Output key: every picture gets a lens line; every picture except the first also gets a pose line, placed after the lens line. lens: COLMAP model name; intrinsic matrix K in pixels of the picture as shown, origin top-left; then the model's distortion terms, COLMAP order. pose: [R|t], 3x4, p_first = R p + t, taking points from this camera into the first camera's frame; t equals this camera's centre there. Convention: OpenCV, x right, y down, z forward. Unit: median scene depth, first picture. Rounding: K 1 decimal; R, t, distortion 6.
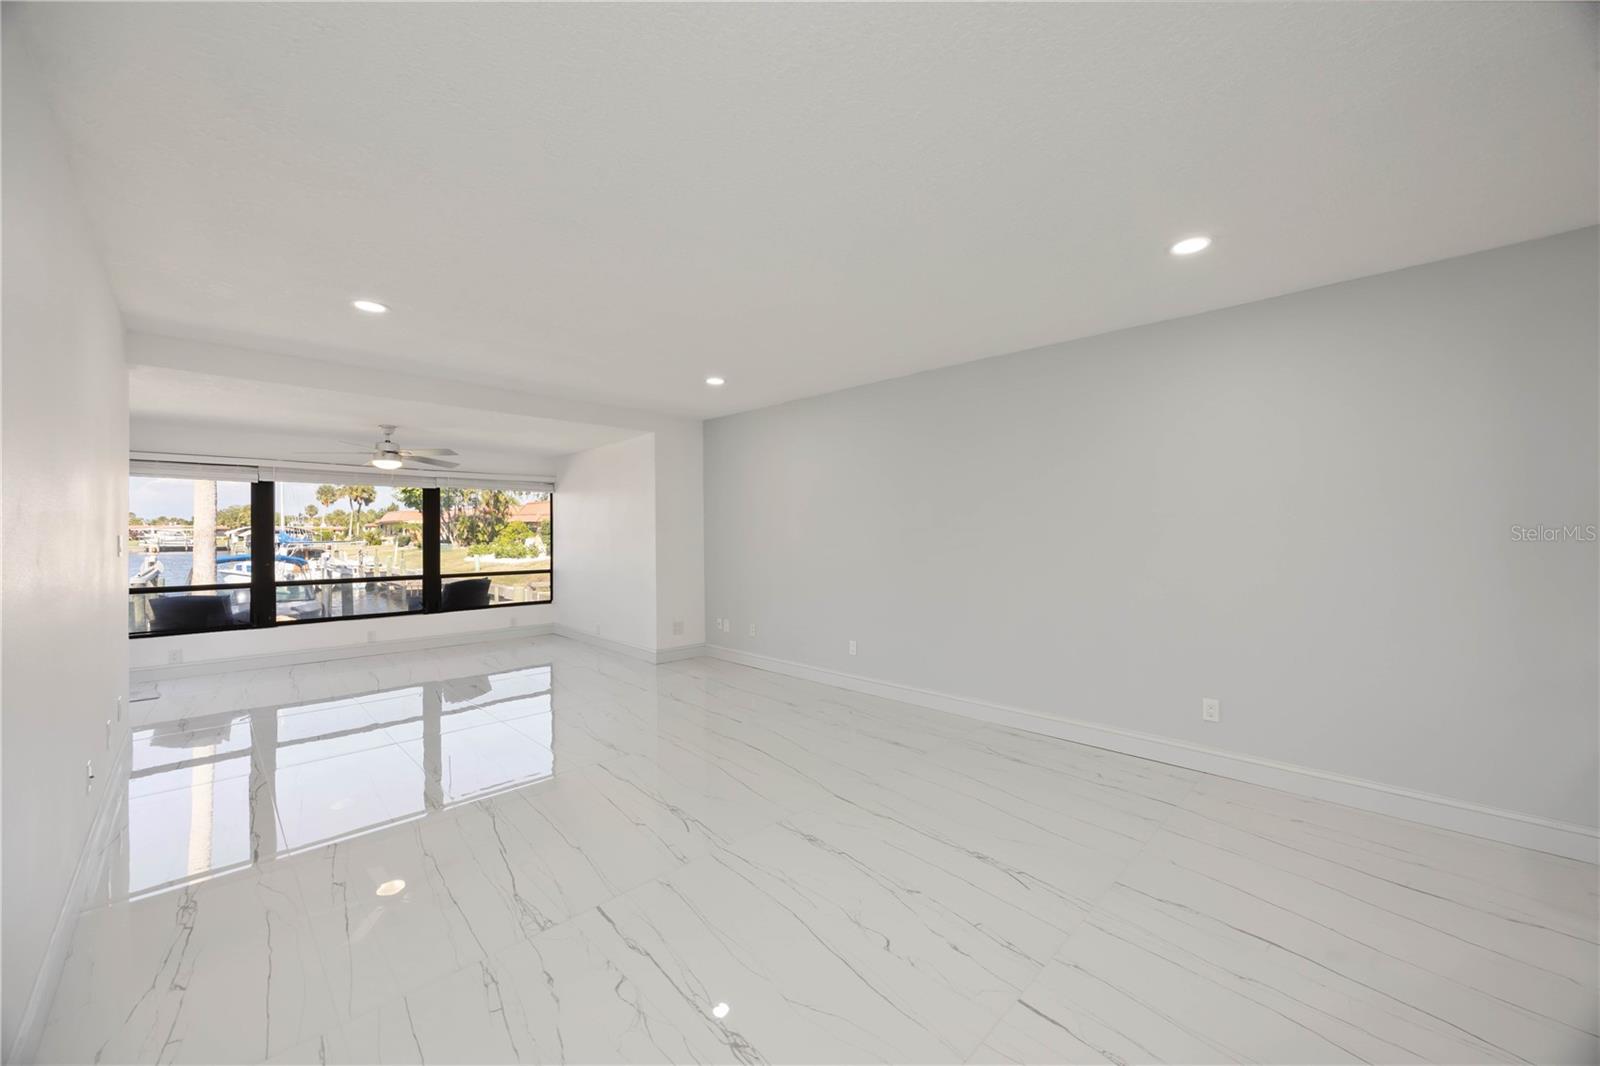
lens RADIAL K [[608.7, 0, 805.9], [0, 608.7, 532.6], [0, 0, 1]] dist [0.000499, -0.000901]
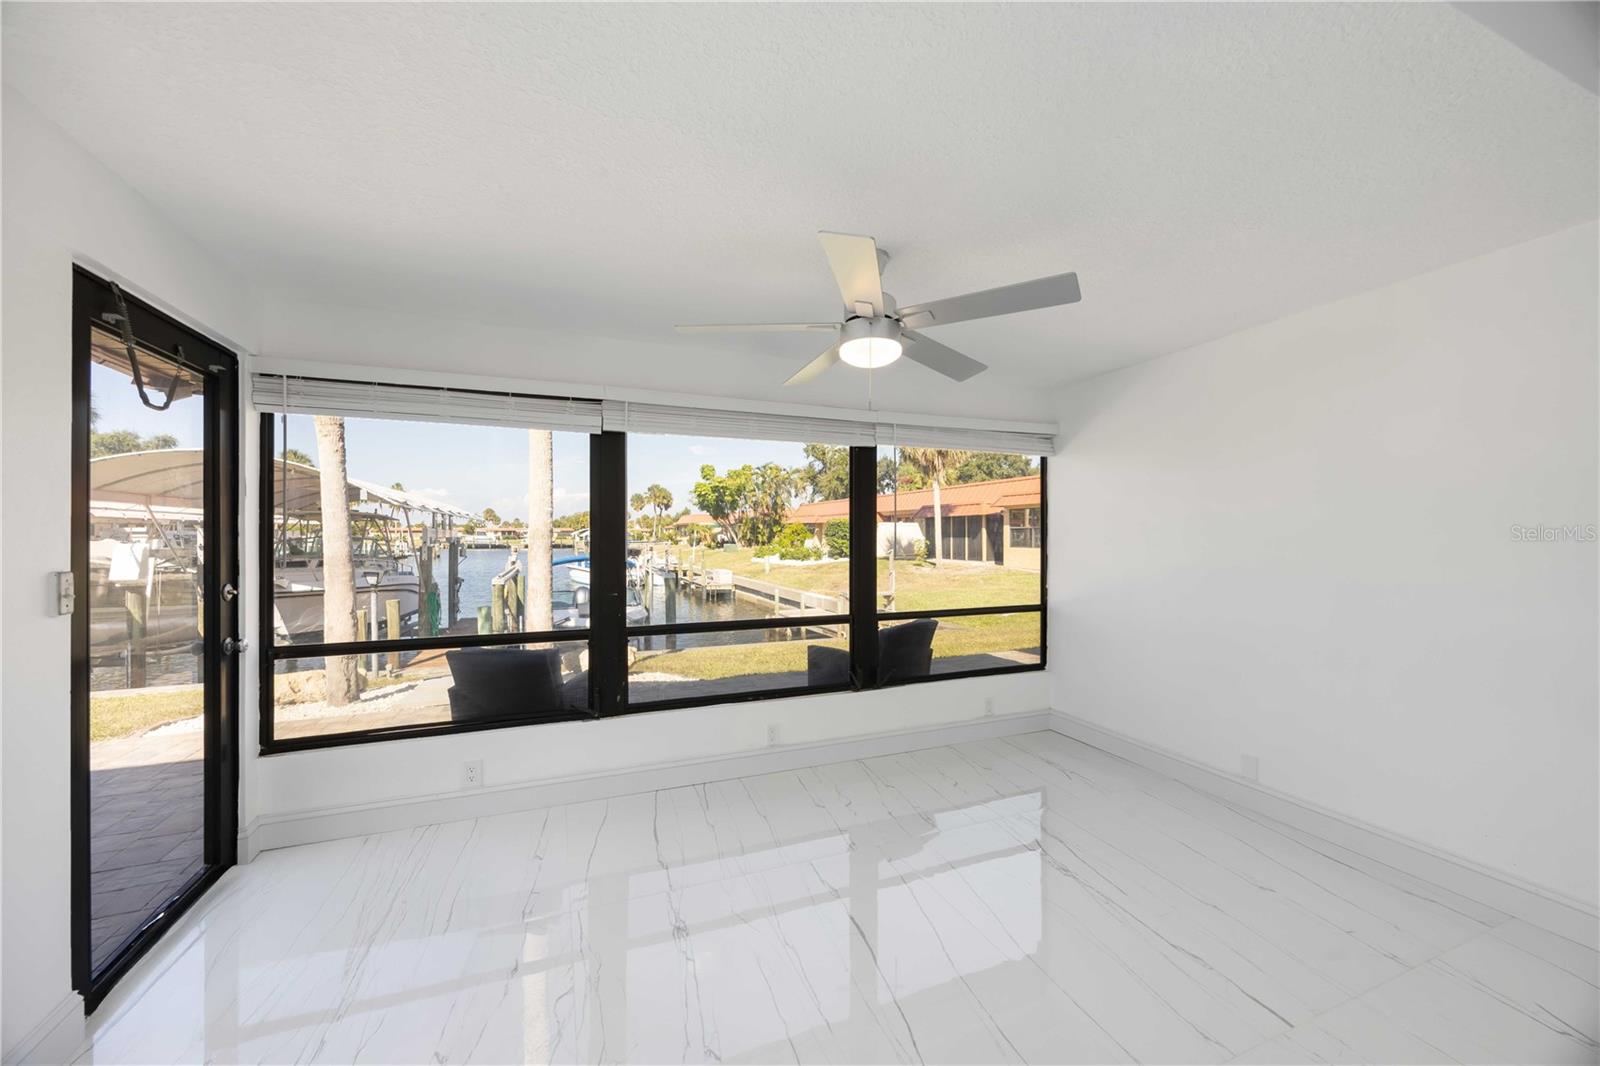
lens RADIAL K [[608.7, 0, 796.1], [0, 608.7, 535.3], [0, 0, 1]] dist [0.000499, -0.000901]
pose [[0.917541, 0.002606, -0.397632, -0.480310], [-0.001980, 0.999996, 0.001983, 0.001505], [0.397635, -0.001032, 0.917543, 0.524056]]
